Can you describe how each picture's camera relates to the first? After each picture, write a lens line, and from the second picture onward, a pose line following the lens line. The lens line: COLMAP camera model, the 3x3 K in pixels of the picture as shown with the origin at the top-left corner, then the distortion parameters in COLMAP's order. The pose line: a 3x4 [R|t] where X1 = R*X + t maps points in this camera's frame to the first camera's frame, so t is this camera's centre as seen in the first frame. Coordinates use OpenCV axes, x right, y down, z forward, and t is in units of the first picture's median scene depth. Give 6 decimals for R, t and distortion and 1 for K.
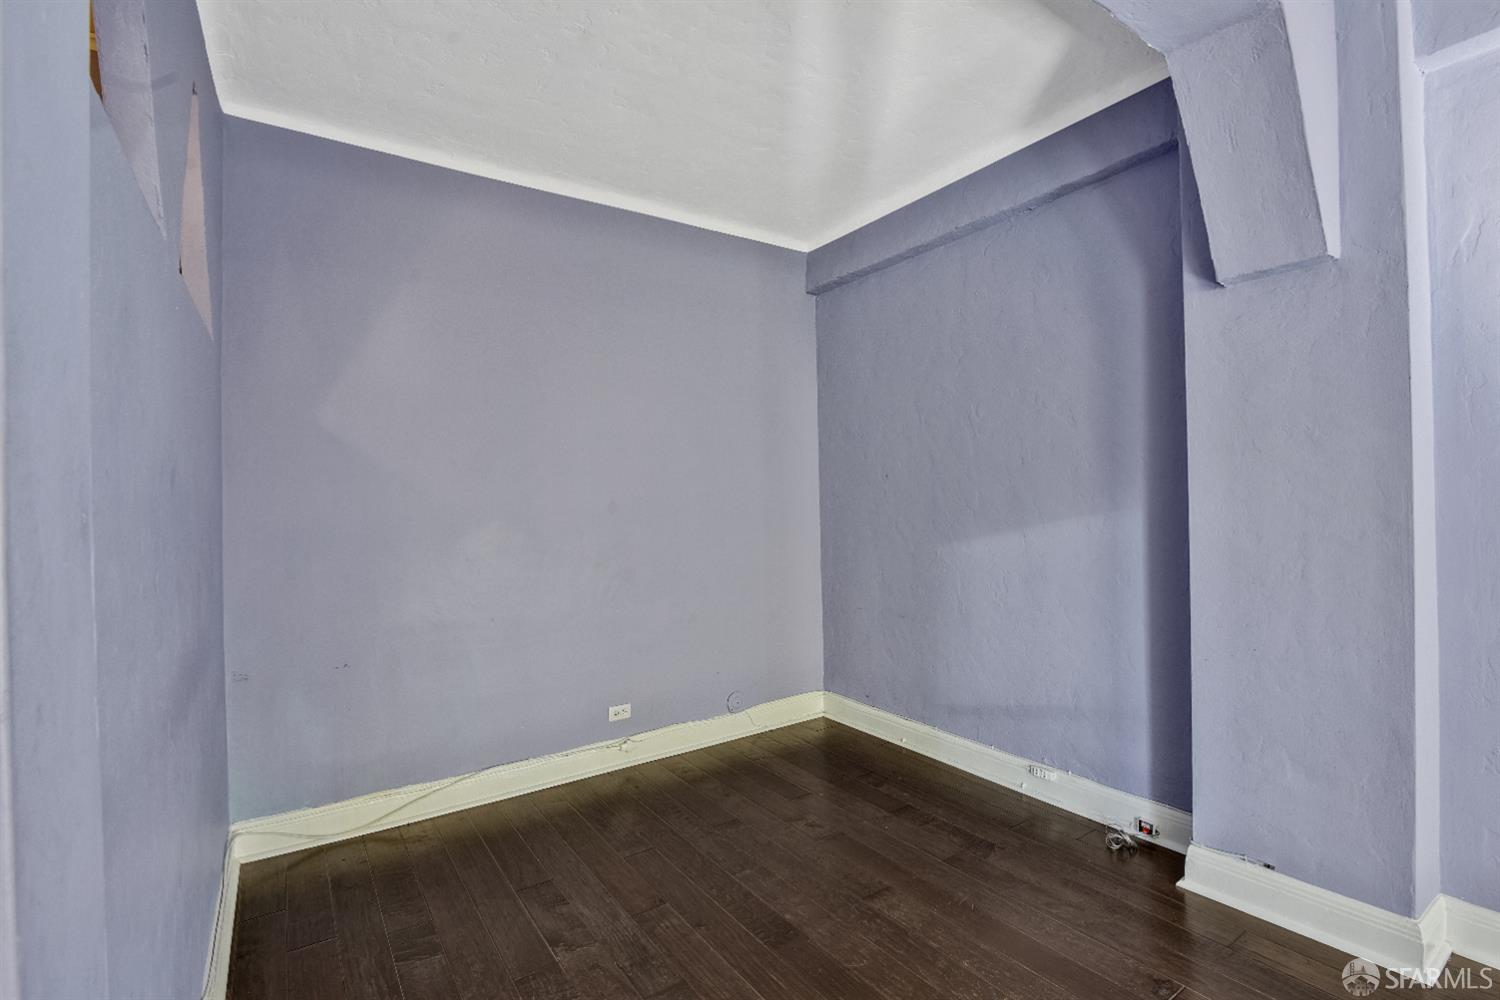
lens RADIAL K [[697.0, 0, 752.1], [0, 697.0, 501.3], [0, 0, 1]] dist [-0.001275, -0.010016]
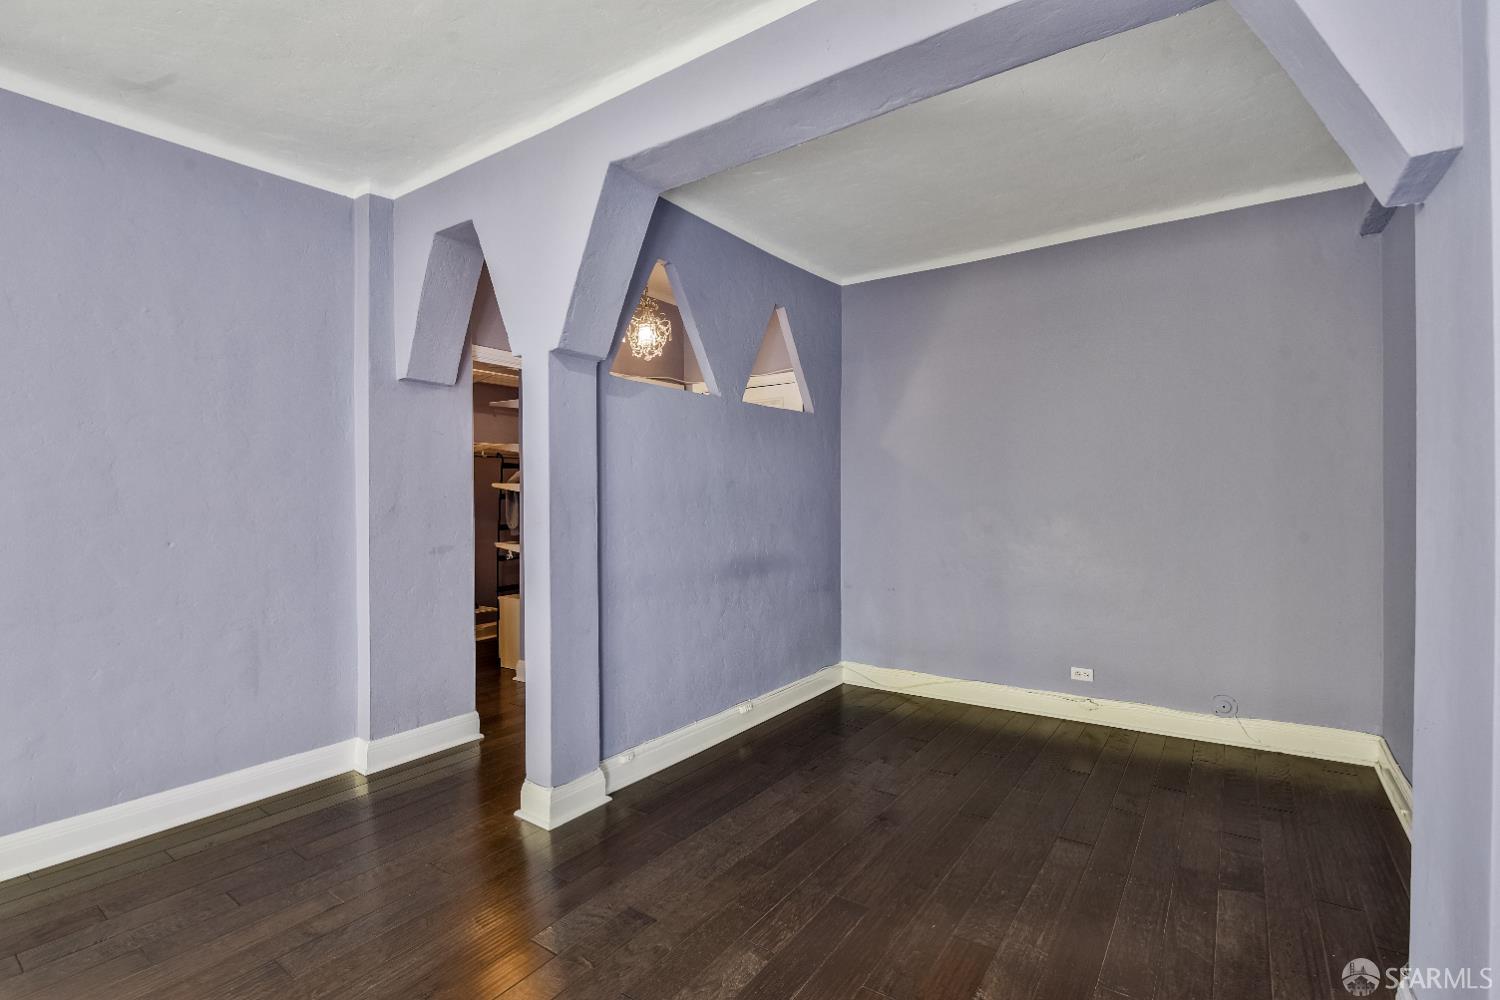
lens RADIAL K [[699.9, 0, 748.9], [0, 699.9, 506.4], [0, 0, 1]] dist [-0.003829, -0.000418]
pose [[0.345283, 0.029587, -0.938032, 0.778852], [-0.000113, 0.999504, 0.031484, -0.016618], [0.938499, -0.010764, 0.345115, 0.080700]]
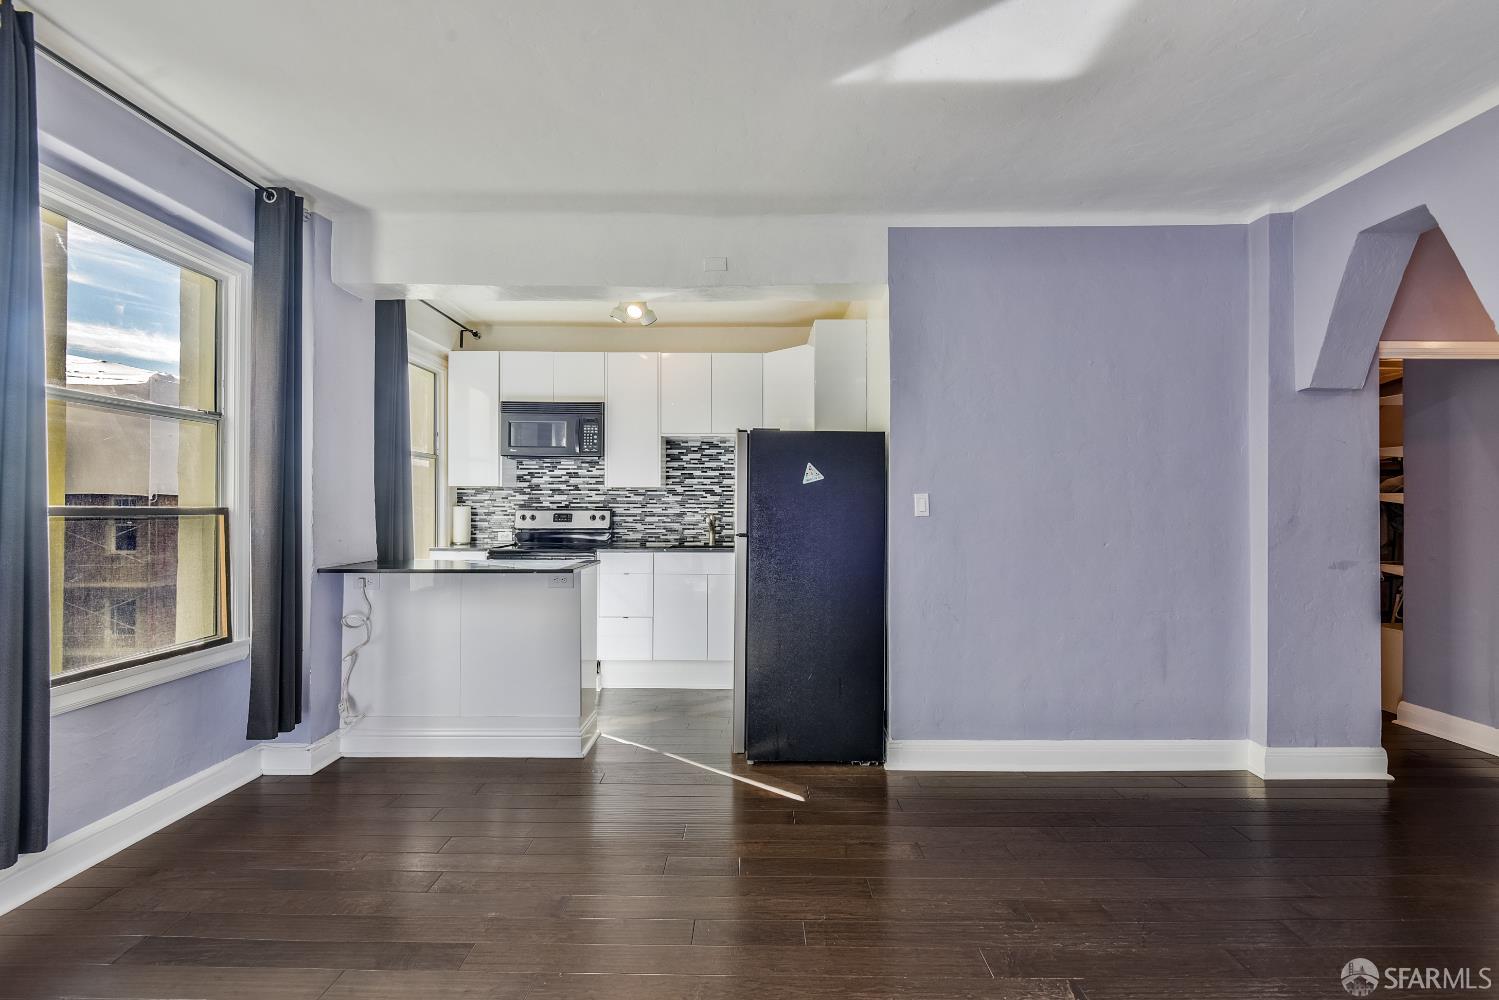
lens RADIAL K [[682.4, 0, 738.6], [0, 682.4, 501.1], [0, 0, 1]] dist [0.008091, -0.000193]
pose [[-0.574412, 0.012753, -0.818467, 0.938992], [0.009506, 0.999915, 0.008909, -0.026865], [0.818511, -0.002663, -0.574484, -0.159058]]
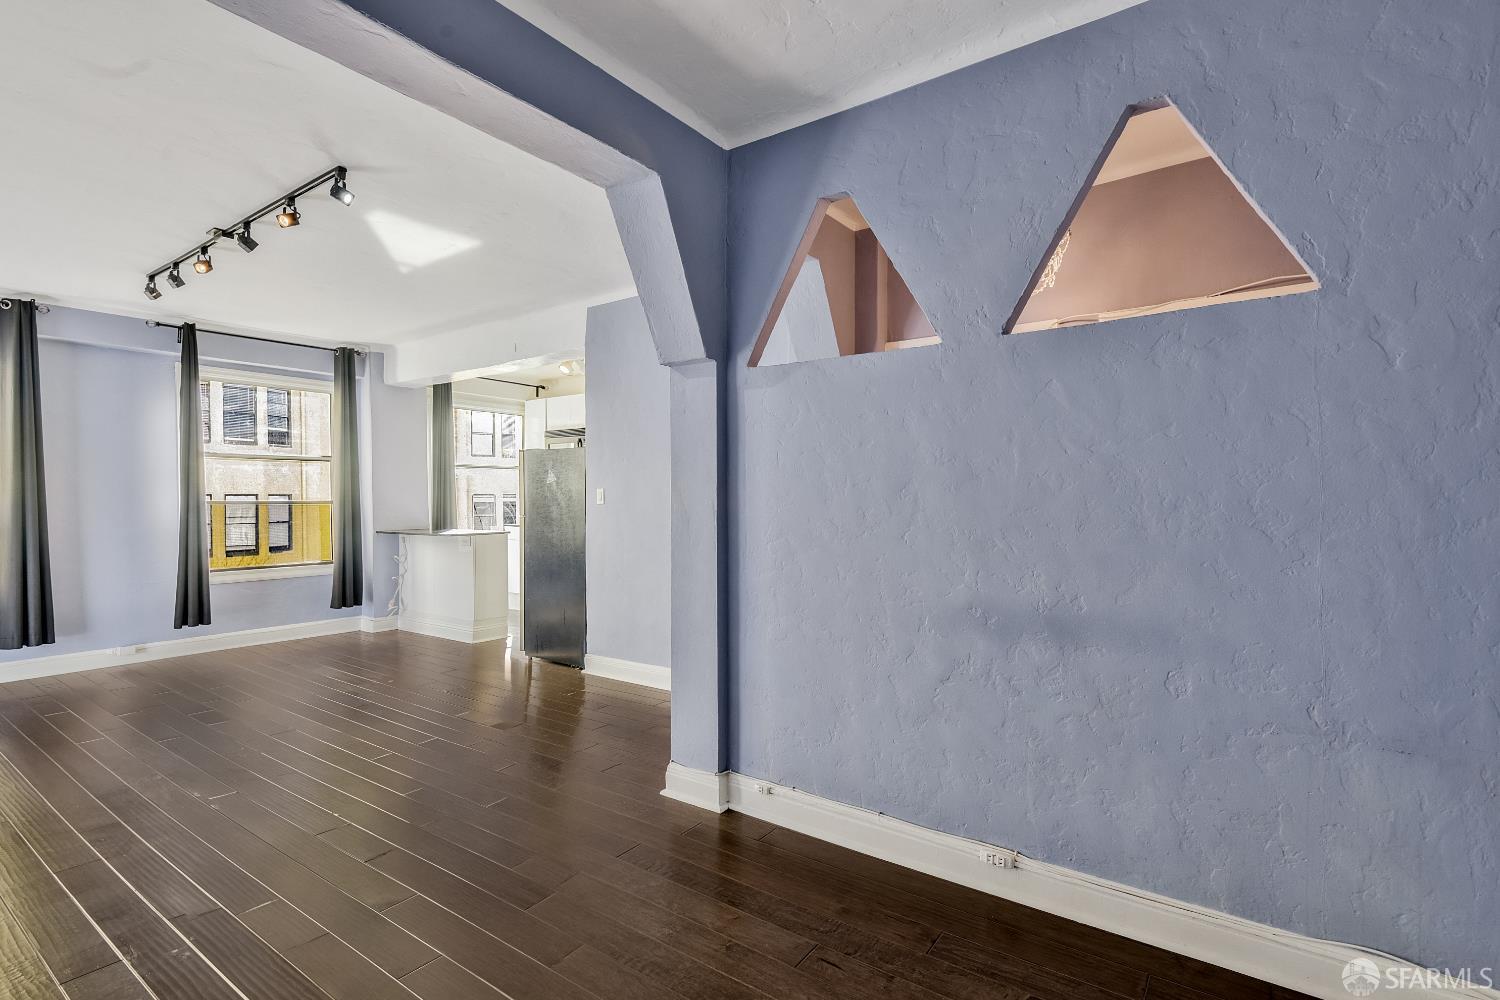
lens RADIAL K [[673.9, 0, 789.3], [0, 673.9, 503.2], [0, 0, 1]] dist [-0.001223, -0.000213]
pose [[-0.925493, 0.030946, -0.377498, 0.002594], [0.025905, 0.999495, 0.018425, -0.007038], [0.377877, 0.007273, -0.925827, 1.168675]]
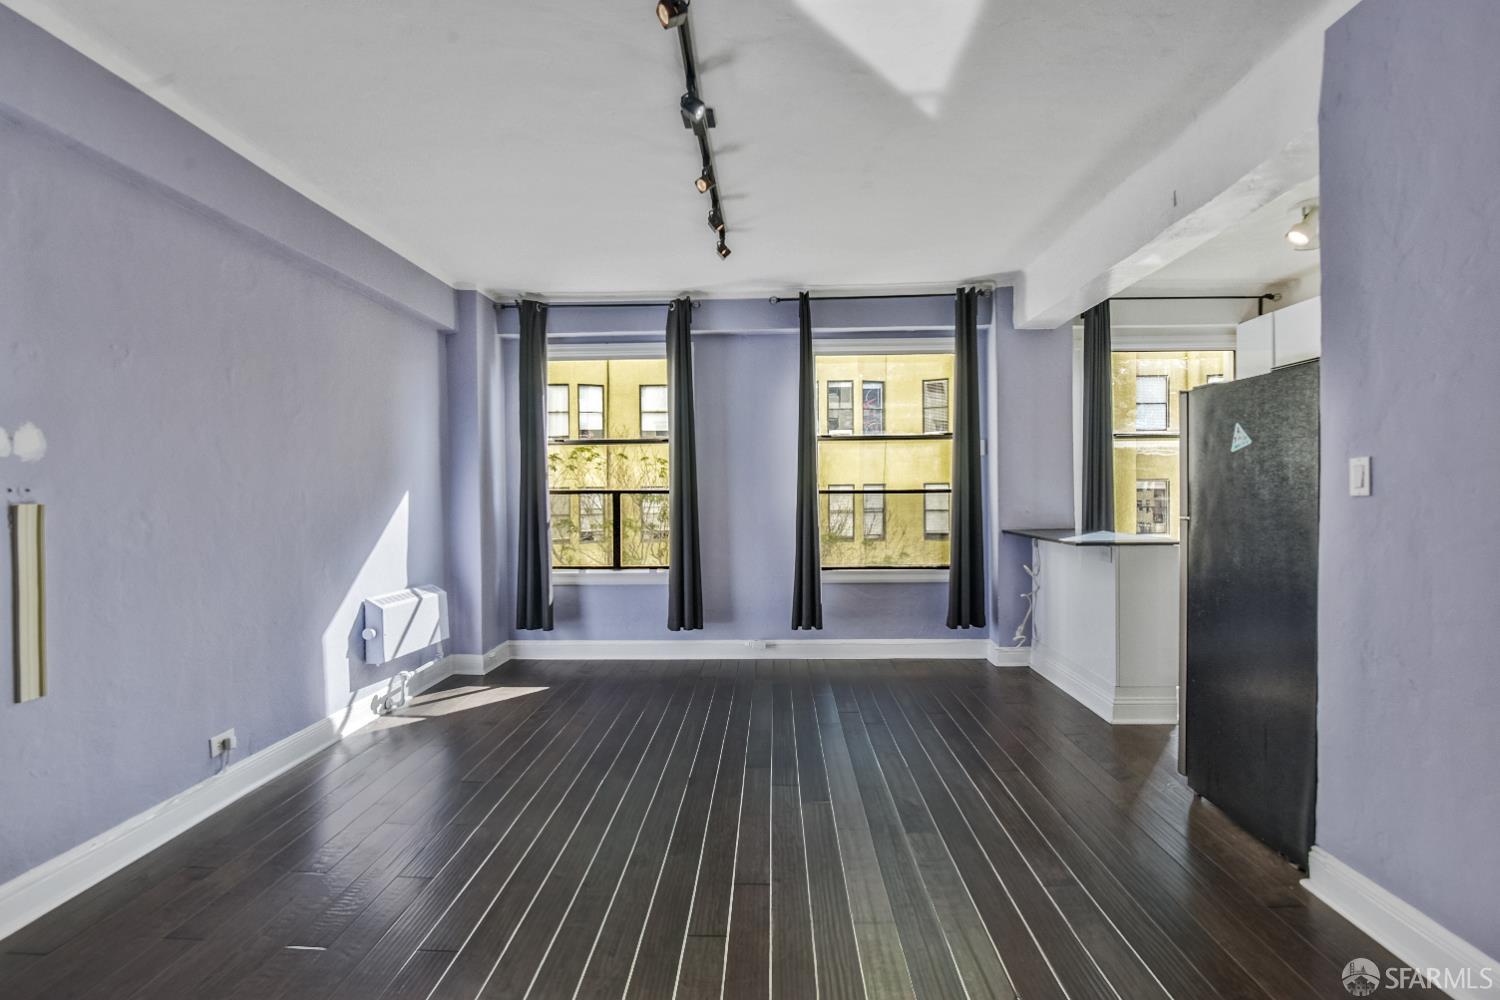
lens RADIAL K [[697.0, 0, 752.1], [0, 697.0, 501.3], [0, 0, 1]] dist [-0.001275, -0.010016]
pose [[-0.807715, 0.022205, 0.589154, -0.082355], [0.028717, 0.999586, 0.001696, -0.001659], [-0.588873, 0.018288, -0.808019, 0.331369]]
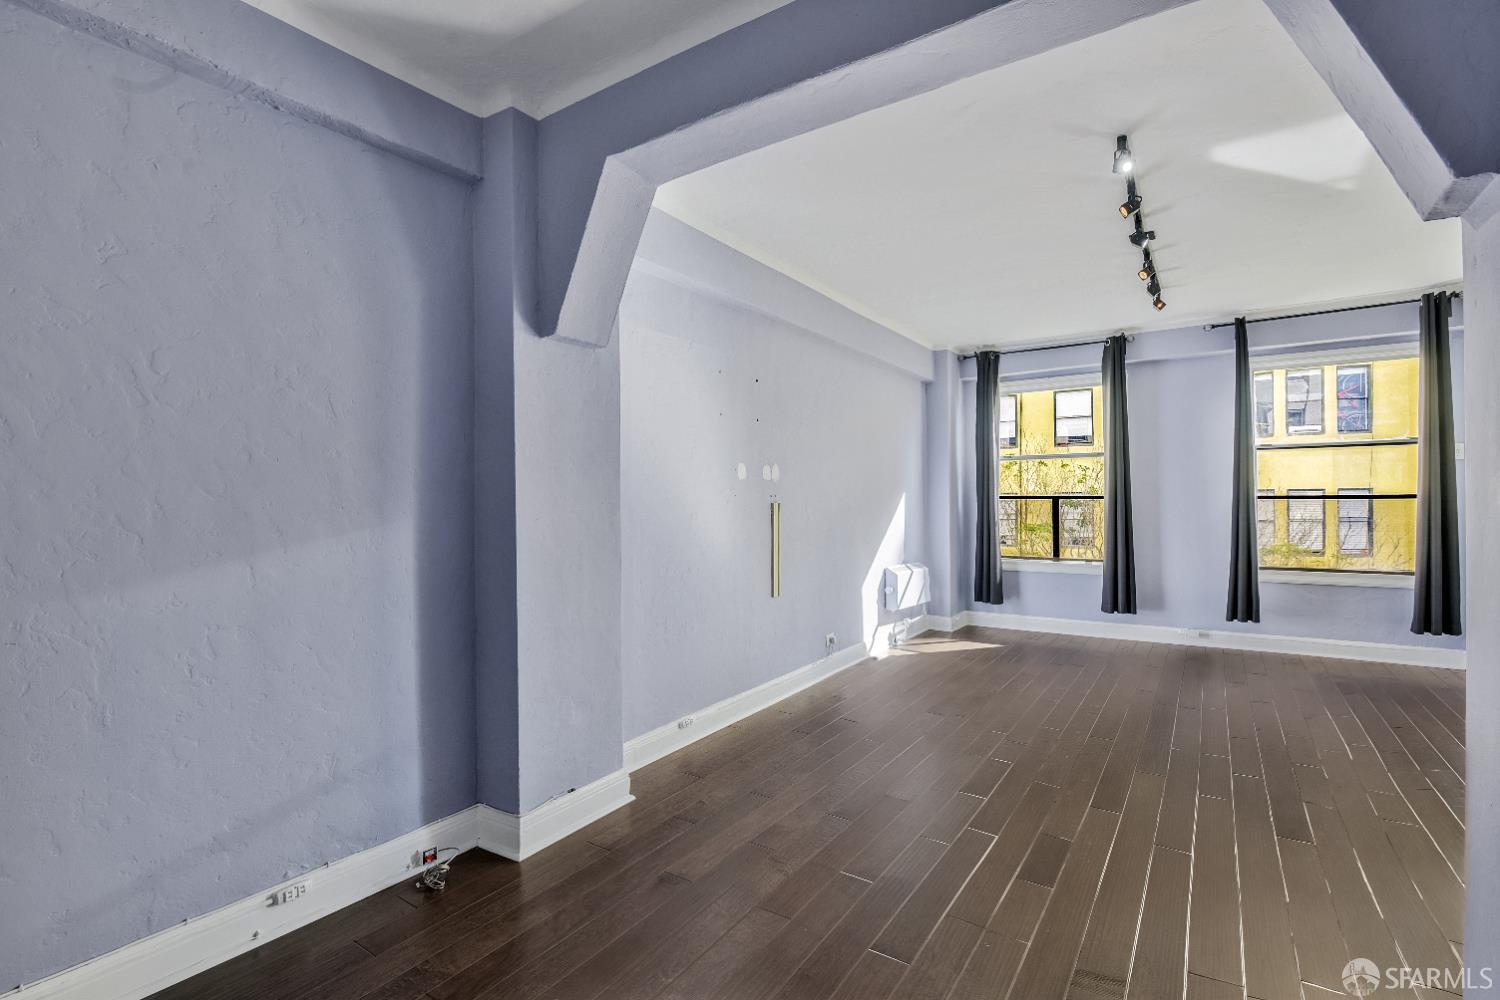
lens RADIAL K [[697.0, 0, 752.1], [0, 697.0, 501.3], [0, 0, 1]] dist [-0.001275, -0.010016]
pose [[-0.374655, 0.025079, 0.926825, -0.422156], [0.017467, 0.999648, -0.019988, 0.007799], [-0.927000, 0.008701, -0.374961, 0.798073]]
